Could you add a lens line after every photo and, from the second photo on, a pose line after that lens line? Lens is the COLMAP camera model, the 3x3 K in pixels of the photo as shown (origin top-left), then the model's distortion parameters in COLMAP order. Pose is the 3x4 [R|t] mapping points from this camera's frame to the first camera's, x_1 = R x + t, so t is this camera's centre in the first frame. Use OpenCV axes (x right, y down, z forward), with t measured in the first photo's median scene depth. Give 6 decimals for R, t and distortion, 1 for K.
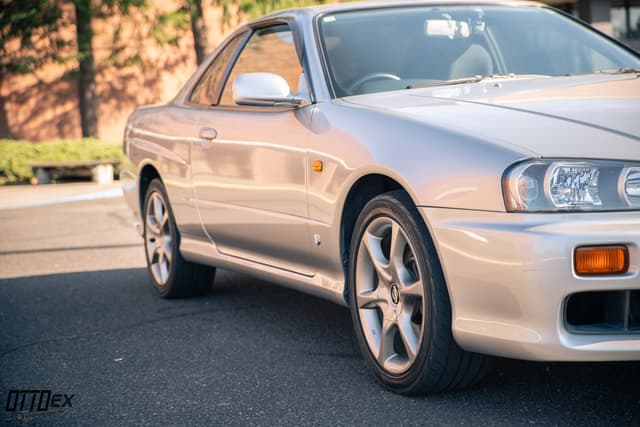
lens RADIAL K [[1188.9, 0, 320.0], [0, 1188.9, 213.5], [0, 0, 1]] dist [0.182547, 0.375978]
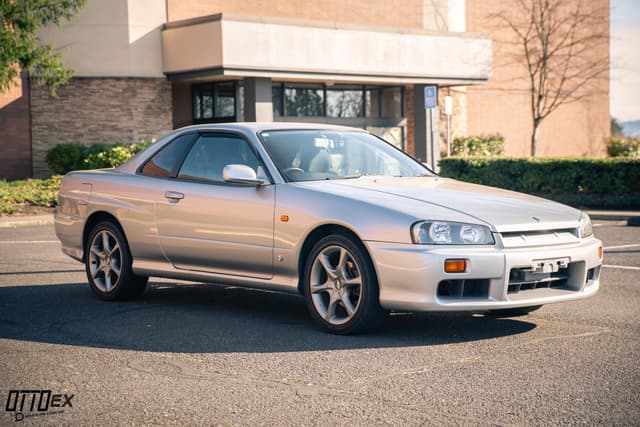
lens RADIAL K [[1188.9, 0, 320.0], [0, 1188.9, 213.5], [0, 0, 1]] dist [0.182547, 0.375978]
pose [[0.950815, 0.043226, 0.306728, -0.399450], [-0.028942, 0.998281, -0.050968, 0.035074], [-0.308404, 0.039584, 0.950432, -0.607411]]
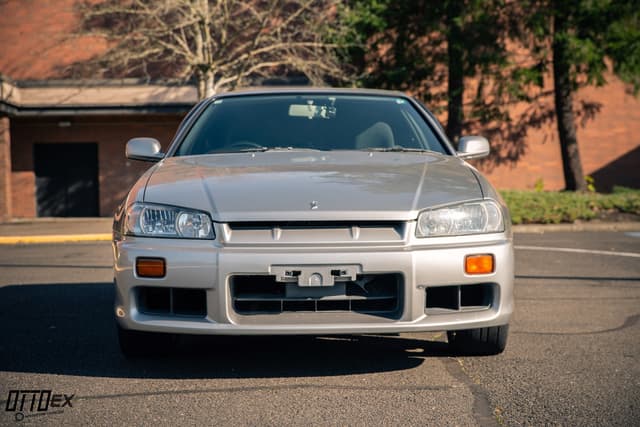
lens RADIAL K [[1188.9, 0, 320.0], [0, 1188.9, 213.5], [0, 0, 1]] dist [0.182547, 0.375978]
pose [[0.927567, 0.065887, -0.367803, 0.574595], [-0.080467, 0.996458, -0.024430, -0.006725], [0.364891, 0.052256, 0.929583, -0.224199]]
